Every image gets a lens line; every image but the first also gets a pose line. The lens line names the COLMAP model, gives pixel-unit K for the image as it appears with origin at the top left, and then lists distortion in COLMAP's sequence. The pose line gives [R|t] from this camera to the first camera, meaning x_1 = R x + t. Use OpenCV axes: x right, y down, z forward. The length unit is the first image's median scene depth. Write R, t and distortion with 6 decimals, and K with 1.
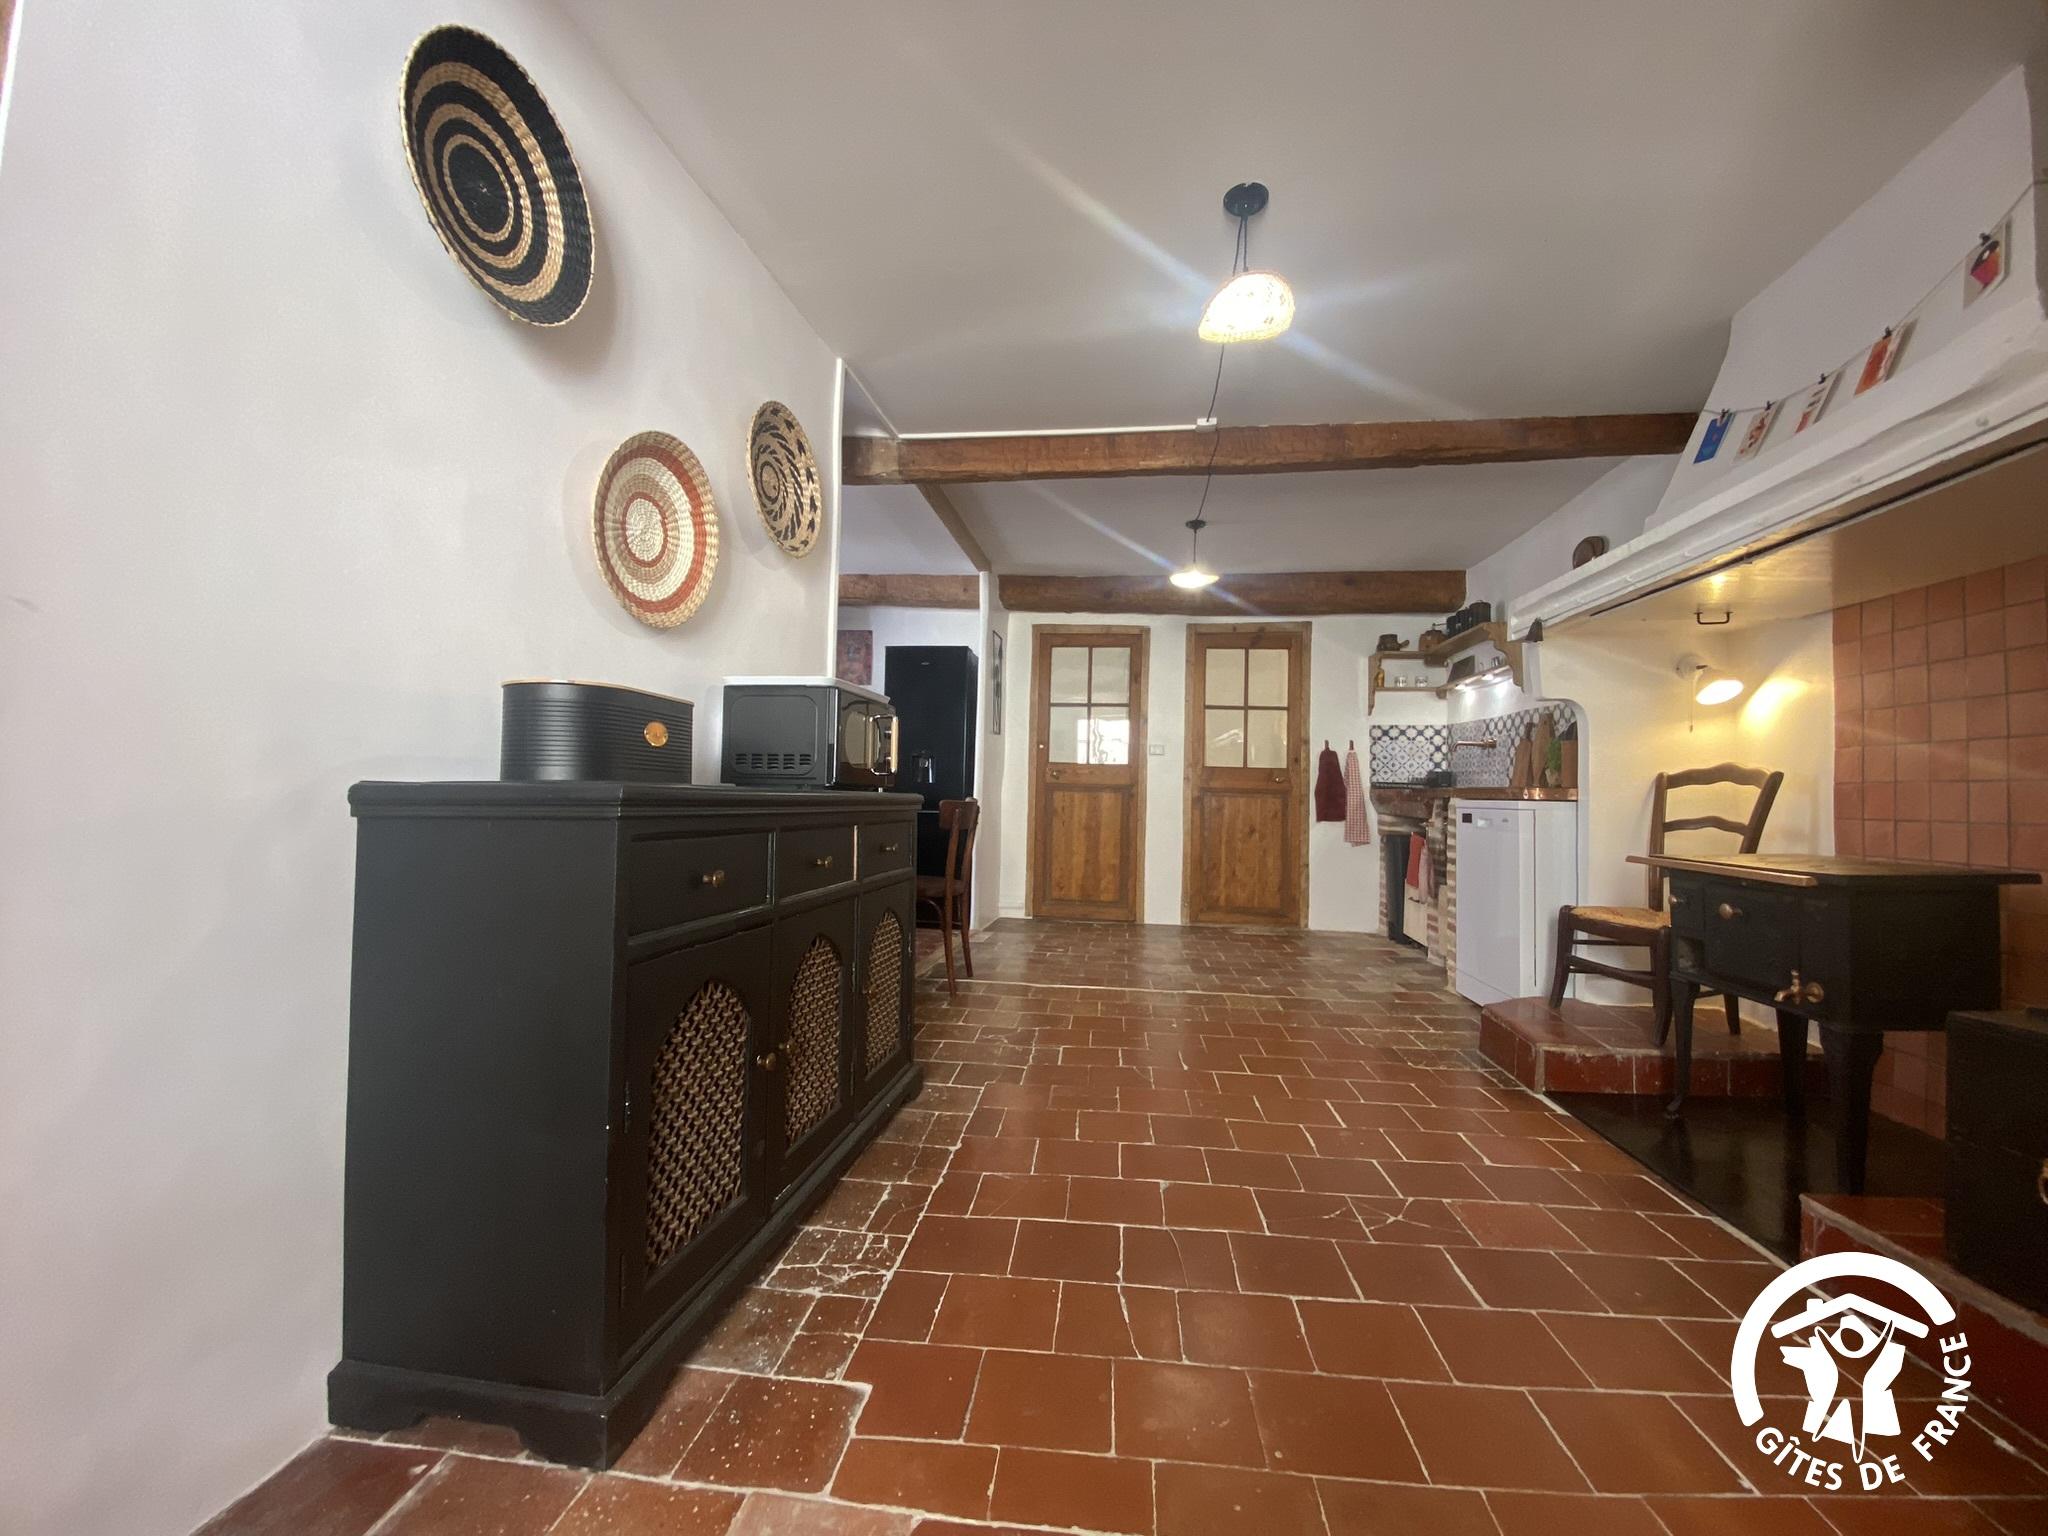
lens RADIAL K [[838.7, 0, 1028.3], [0, 838.7, 762.3], [0, 0, 1]] dist [0.026892, -0.022231]
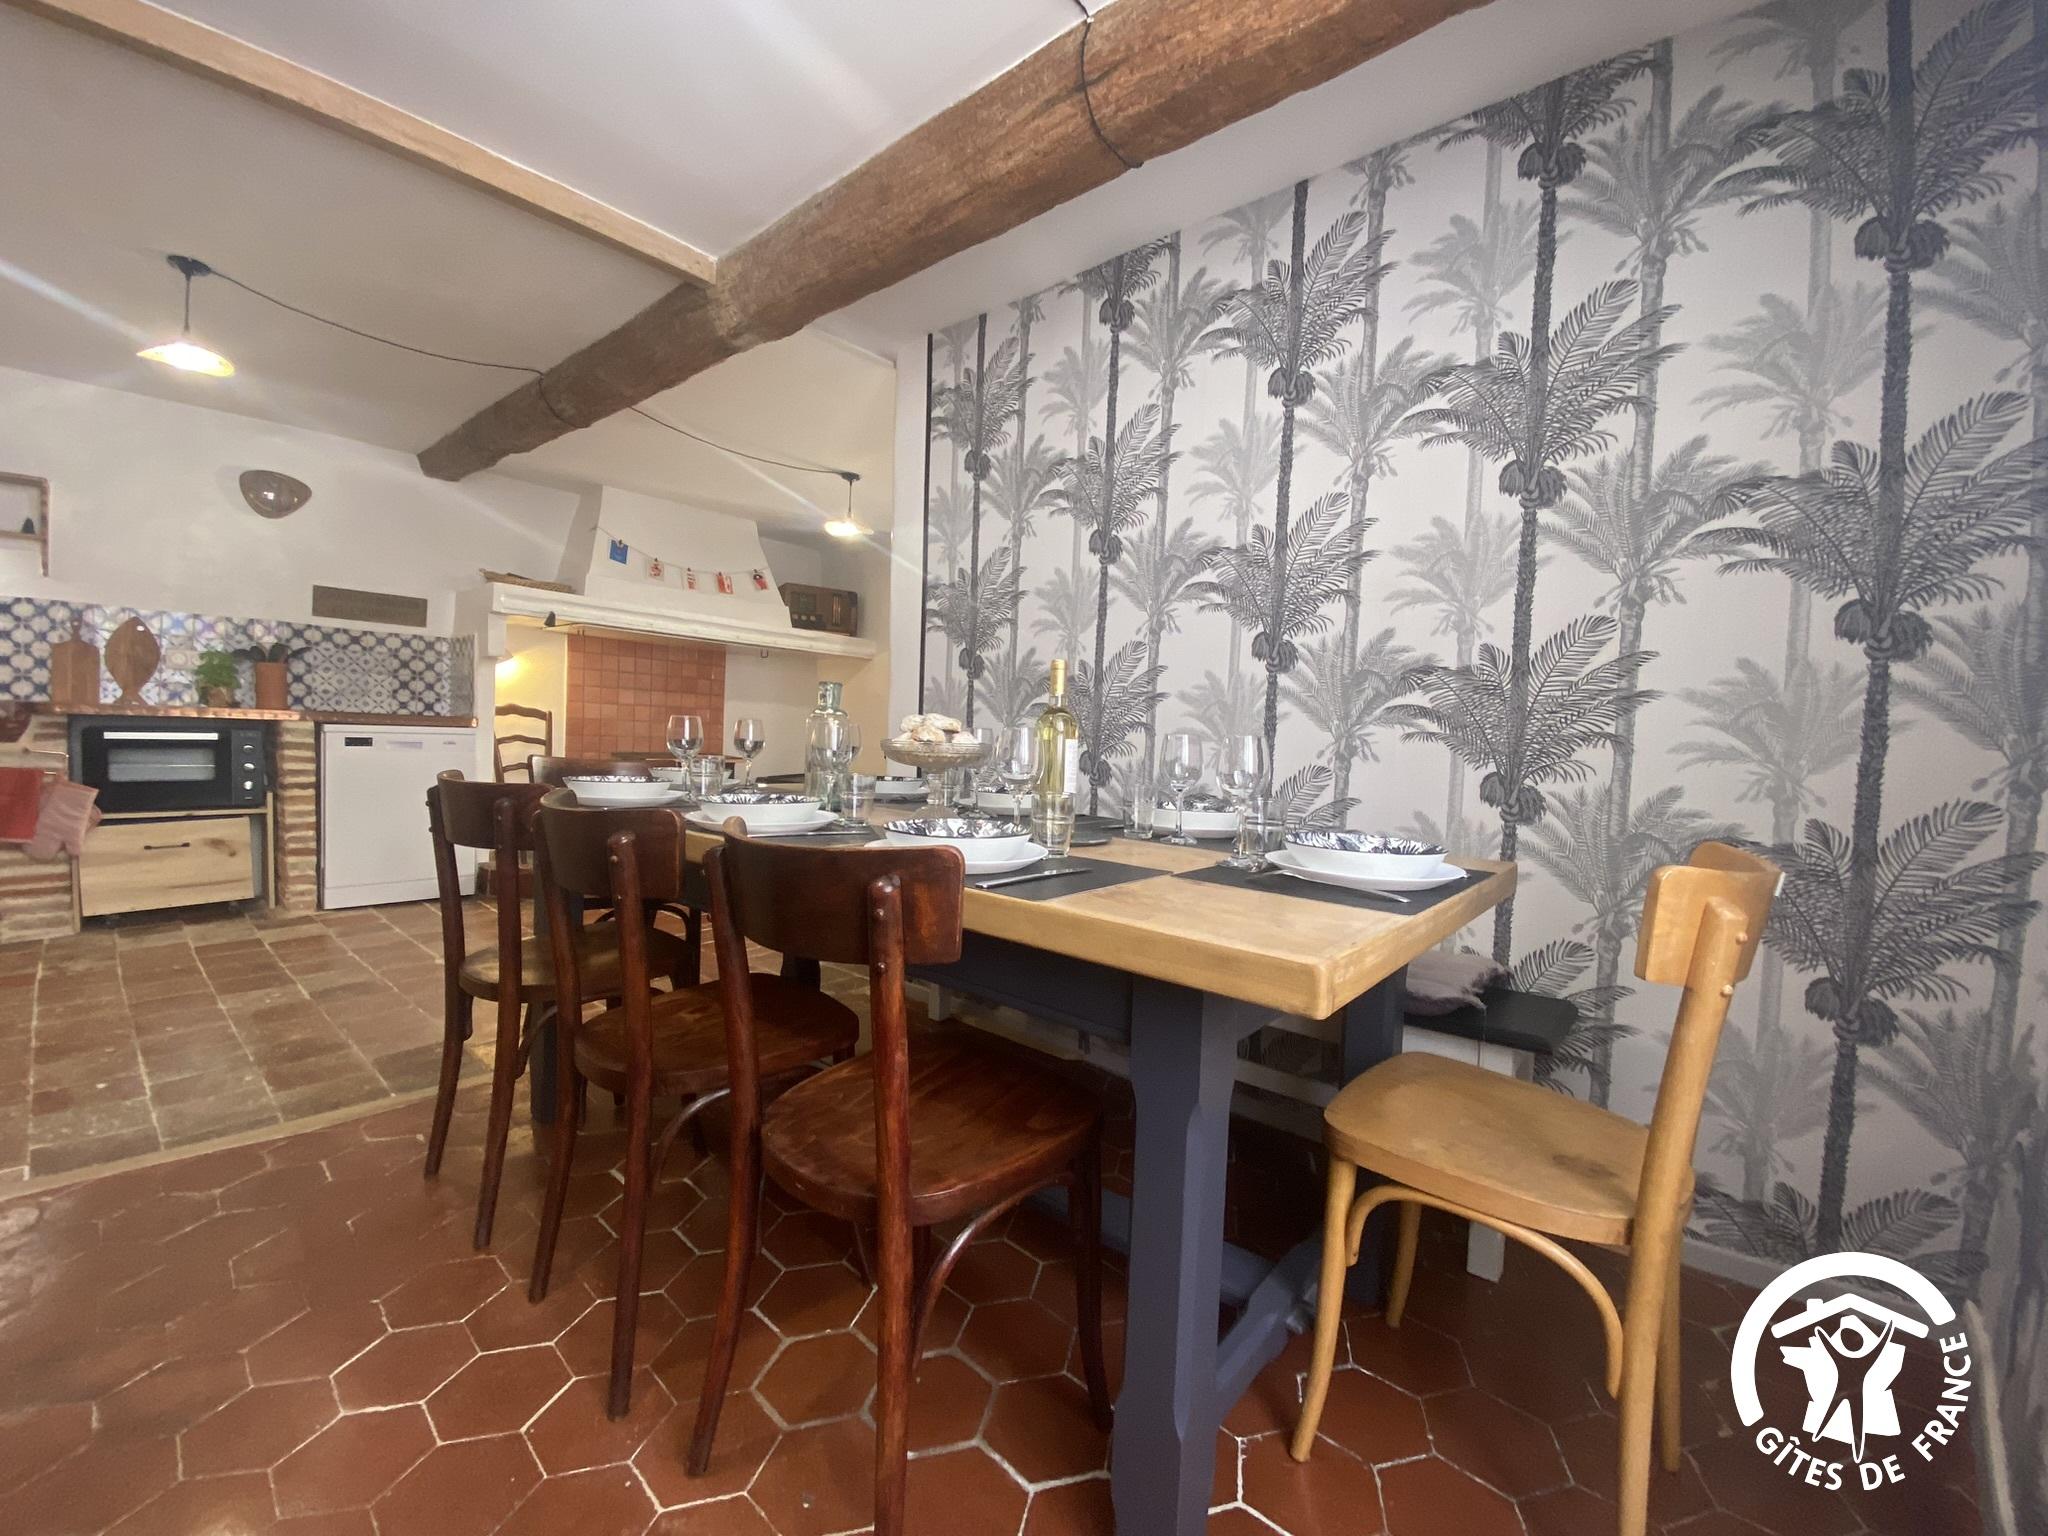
lens RADIAL K [[813.9, 0, 1024.0], [0, 813.9, 768.0], [0, 0, 1]] dist [0.000131, -0.012467]
pose [[-0.819789, -0.077443, 0.567406, -0.487845], [-0.079996, 0.996586, 0.020442, 0.006584], [-0.567051, -0.028632, -0.823185, 0.876880]]
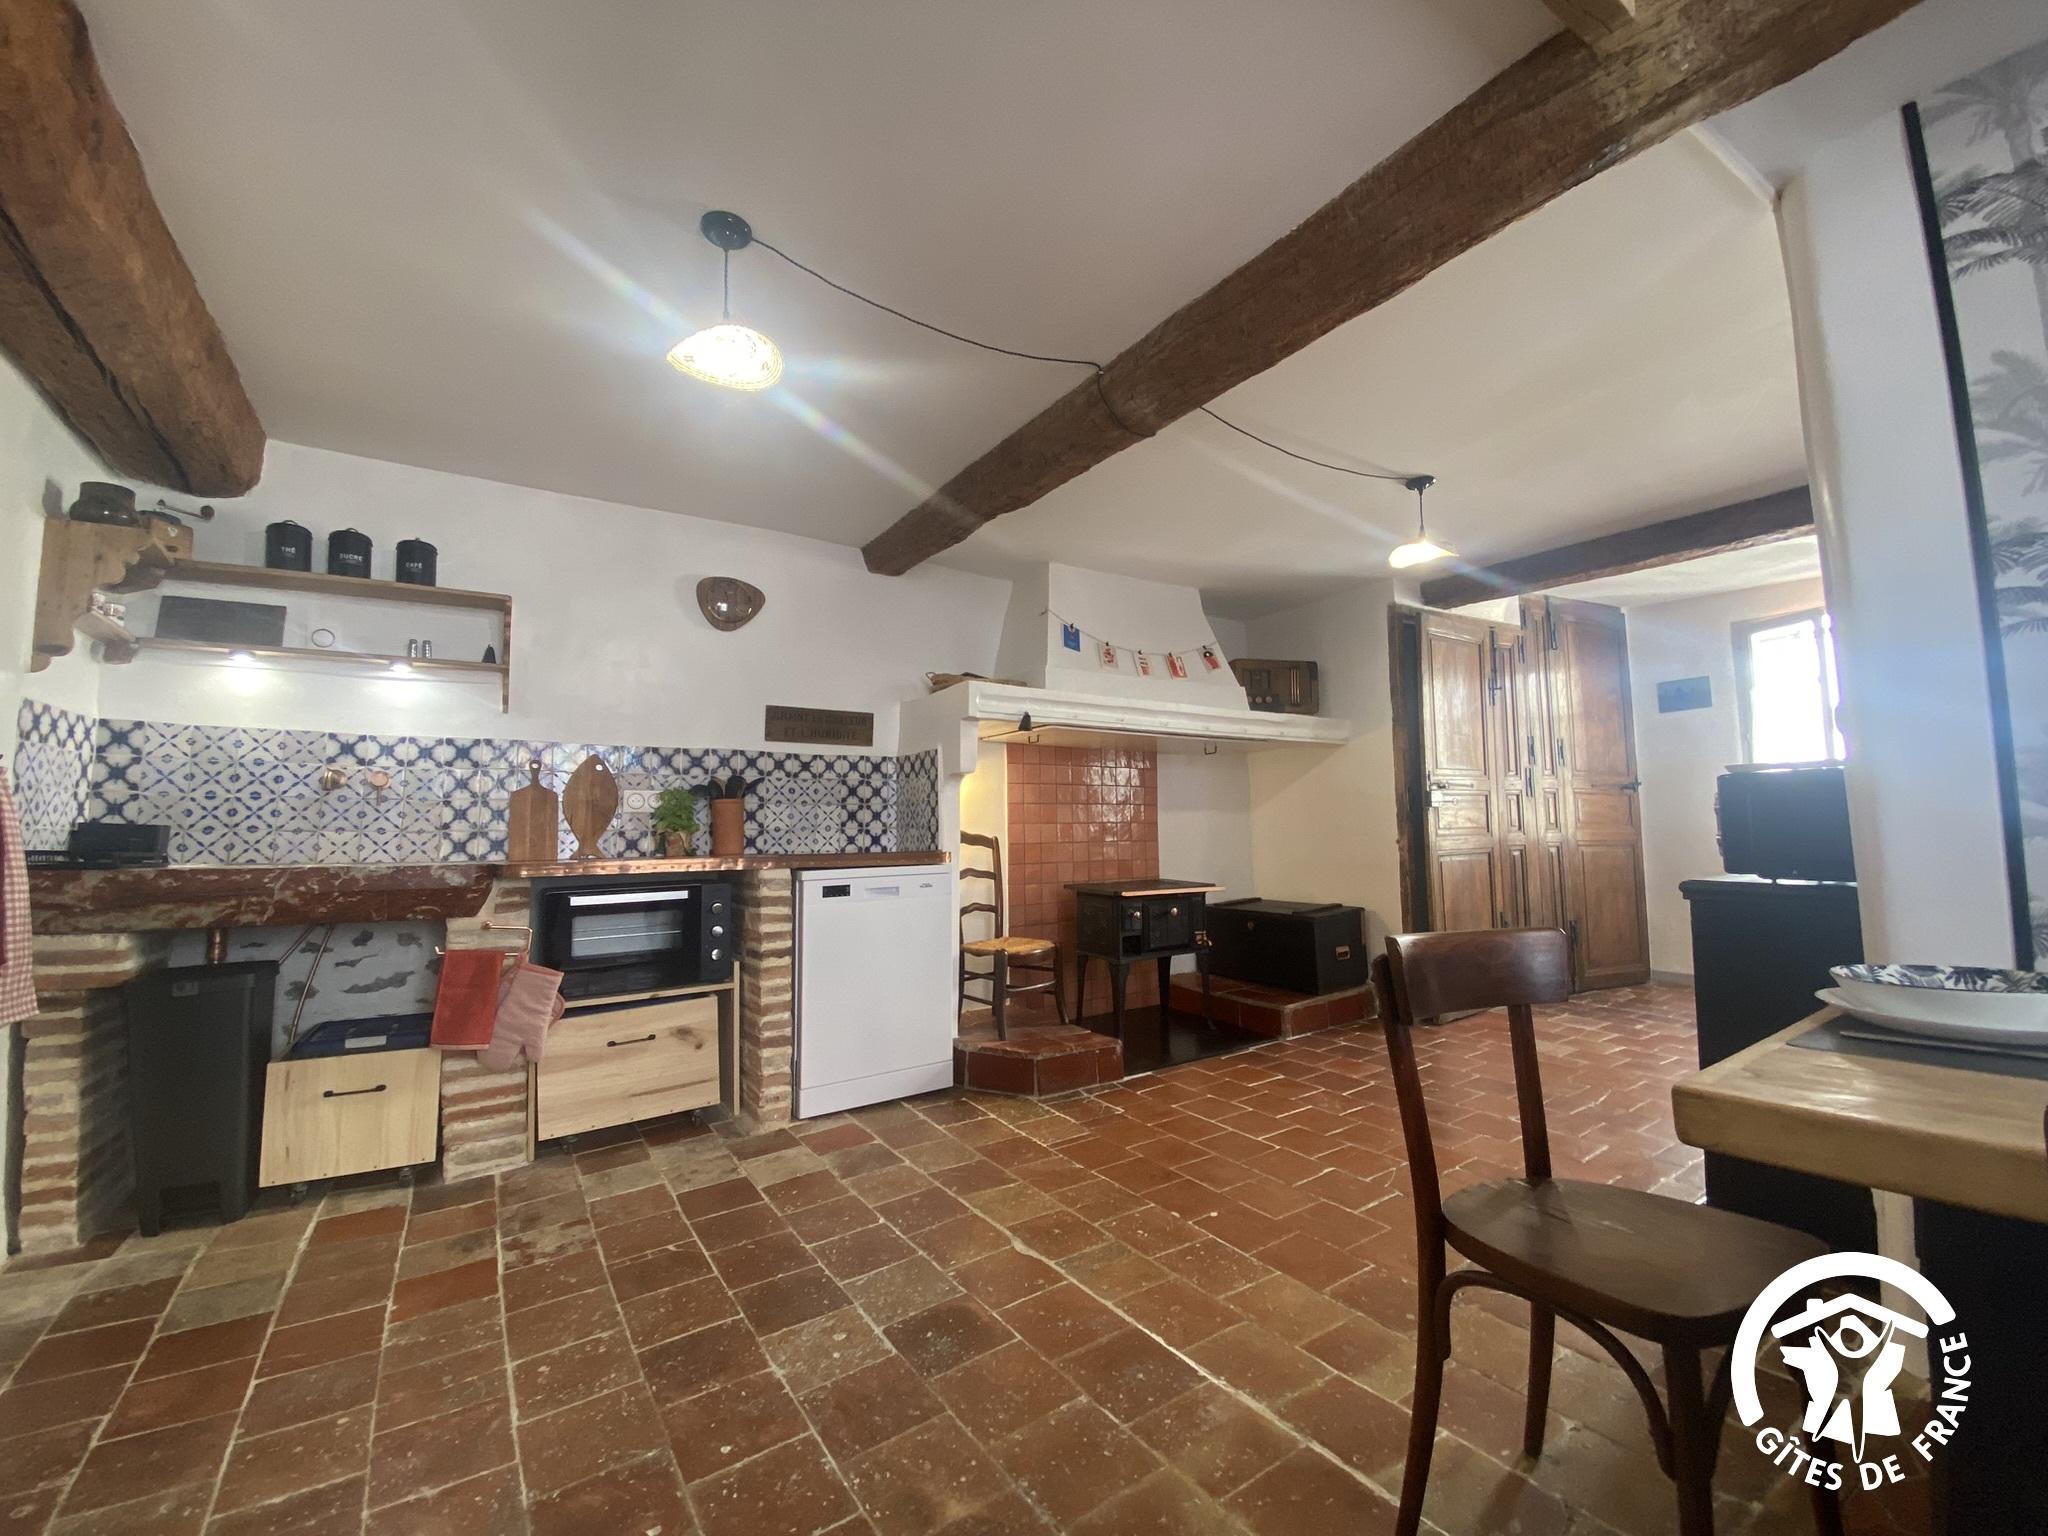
lens RADIAL K [[809.0, 0, 1033.7], [0, 809.0, 768.2], [0, 0, 1]] dist [0.024962, -0.027697]
pose [[-0.642542, 0.050233, 0.764602, -0.148094], [-0.026879, 0.995757, -0.088007, 0.005727], [-0.765778, -0.077100, -0.638466, 0.881492]]
